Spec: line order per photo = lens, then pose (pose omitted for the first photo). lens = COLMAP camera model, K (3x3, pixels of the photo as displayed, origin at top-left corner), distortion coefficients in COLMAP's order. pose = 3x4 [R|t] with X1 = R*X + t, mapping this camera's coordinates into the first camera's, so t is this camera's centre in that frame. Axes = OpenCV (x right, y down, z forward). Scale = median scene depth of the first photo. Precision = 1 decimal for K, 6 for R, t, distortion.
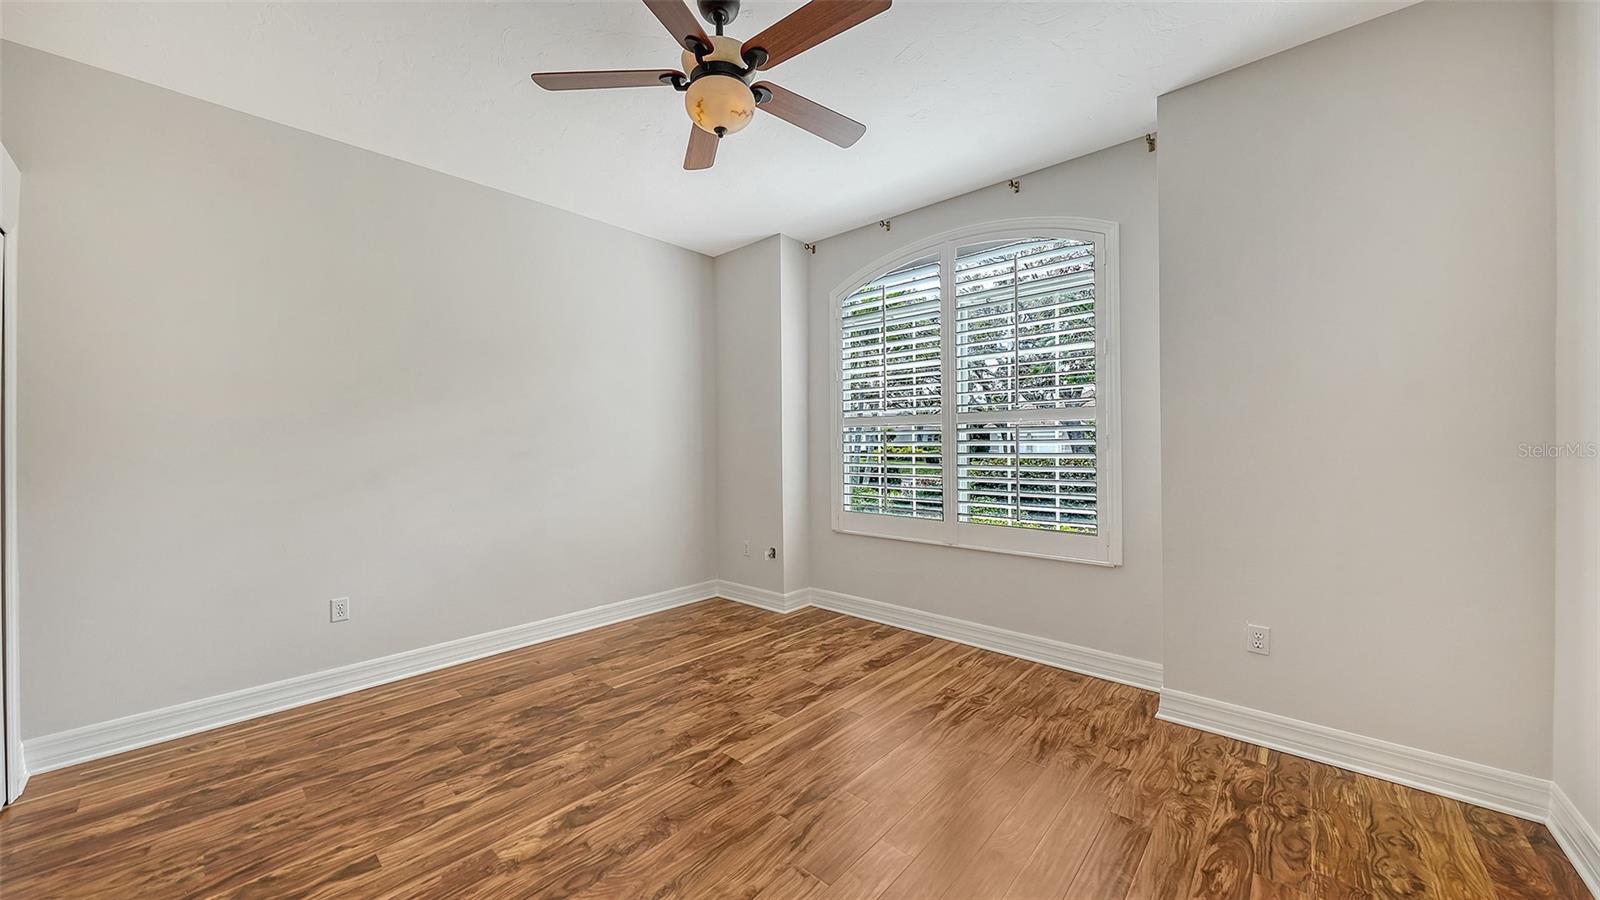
lens RADIAL K [[557.1, 0, 783.7], [0, 557.1, 448.6], [0, 0, 1]] dist [-0.003725, 0.000305]
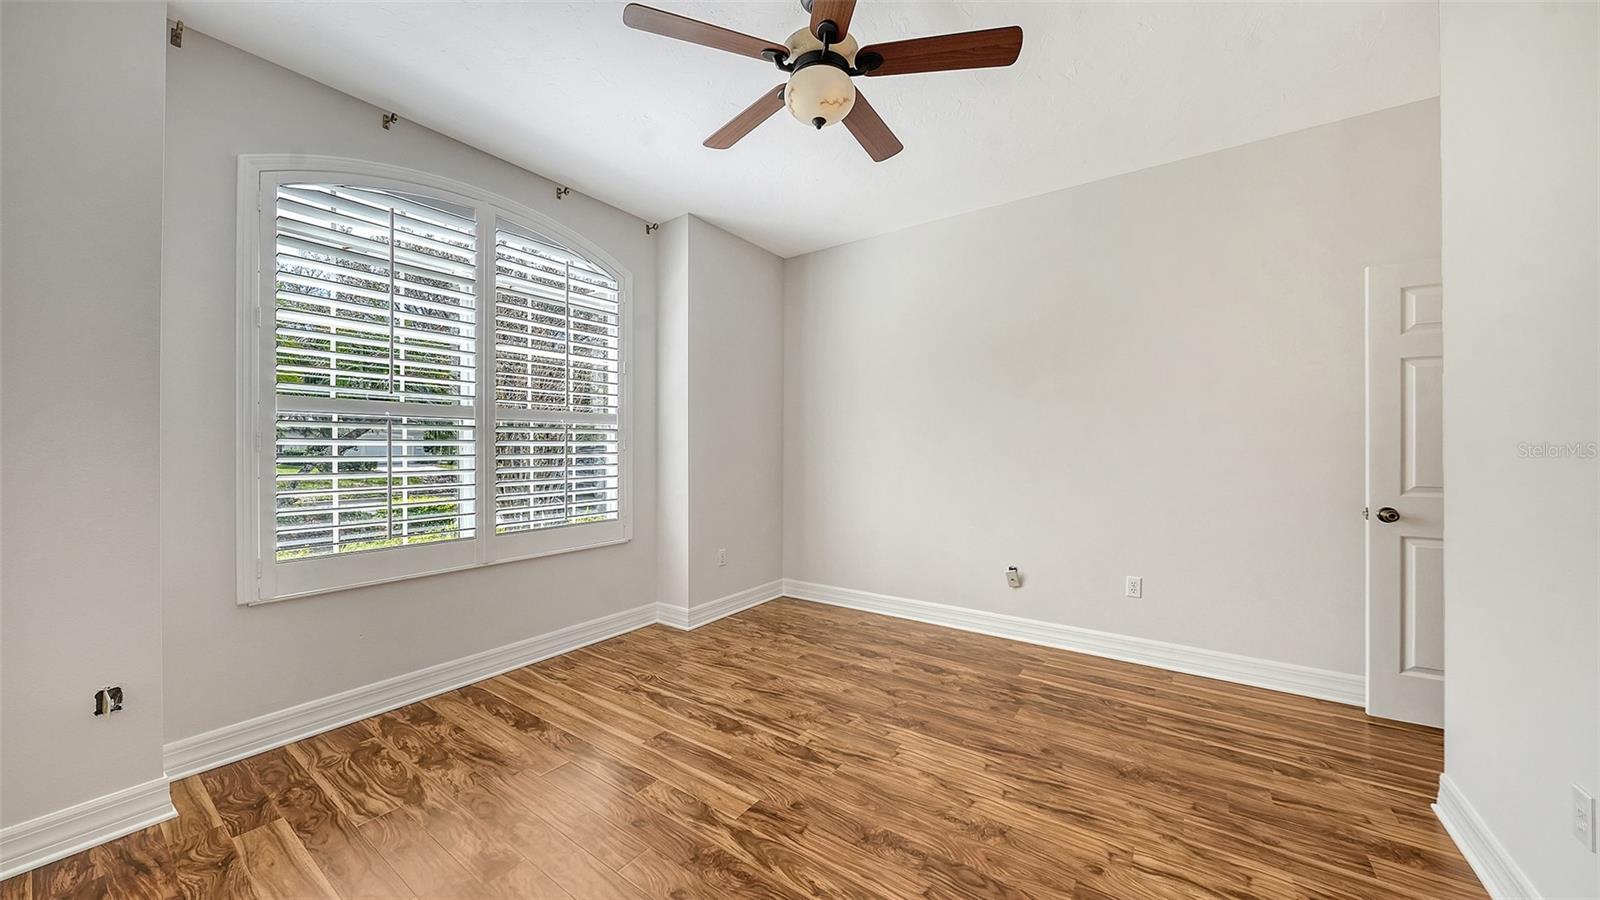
lens RADIAL K [[557.1, 0, 797.1], [0, 557.1, 446.9], [0, 0, 1]] dist [-0.003725, 0.000305]
pose [[-0.134113, 0.004623, 0.990955, -0.712472], [0.007071, 0.999968, -0.003708, 0.003566], [-0.990941, 0.006510, -0.134141, 0.778660]]
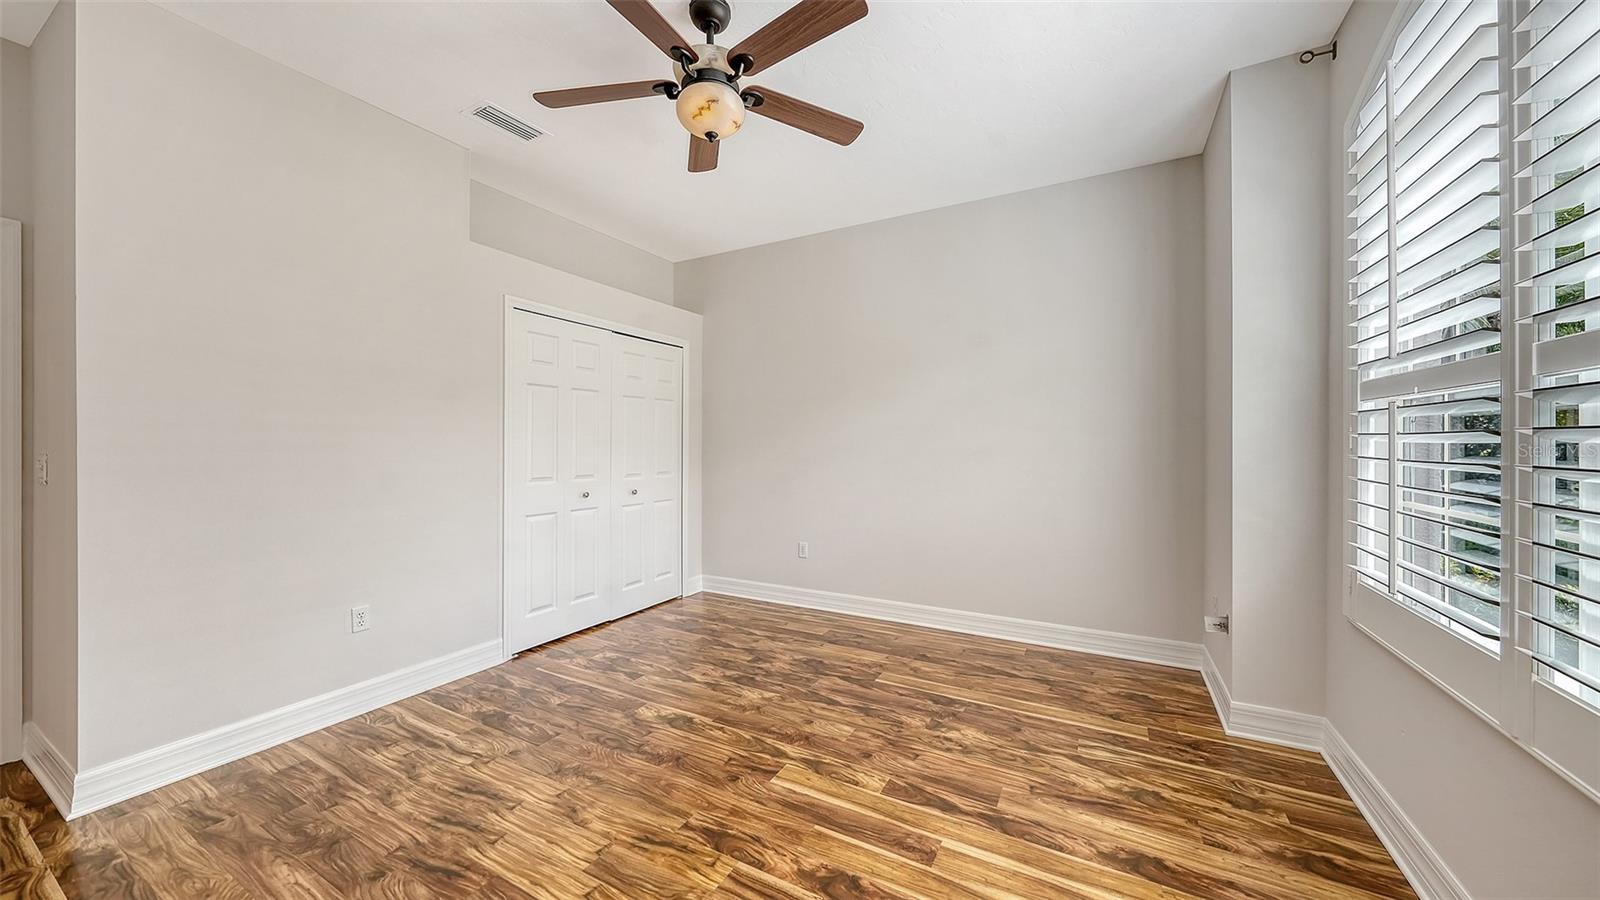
lens RADIAL K [[557.1, 0, 800.1], [0, 557.1, 442.0], [0, 0, 1]] dist [-0.003725, 0.000305]
pose [[0.246046, 0.006088, -0.969239, 0.620049], [-0.005653, 0.999972, 0.004846, -0.004944], [0.969242, 0.004287, 0.246074, 0.602826]]
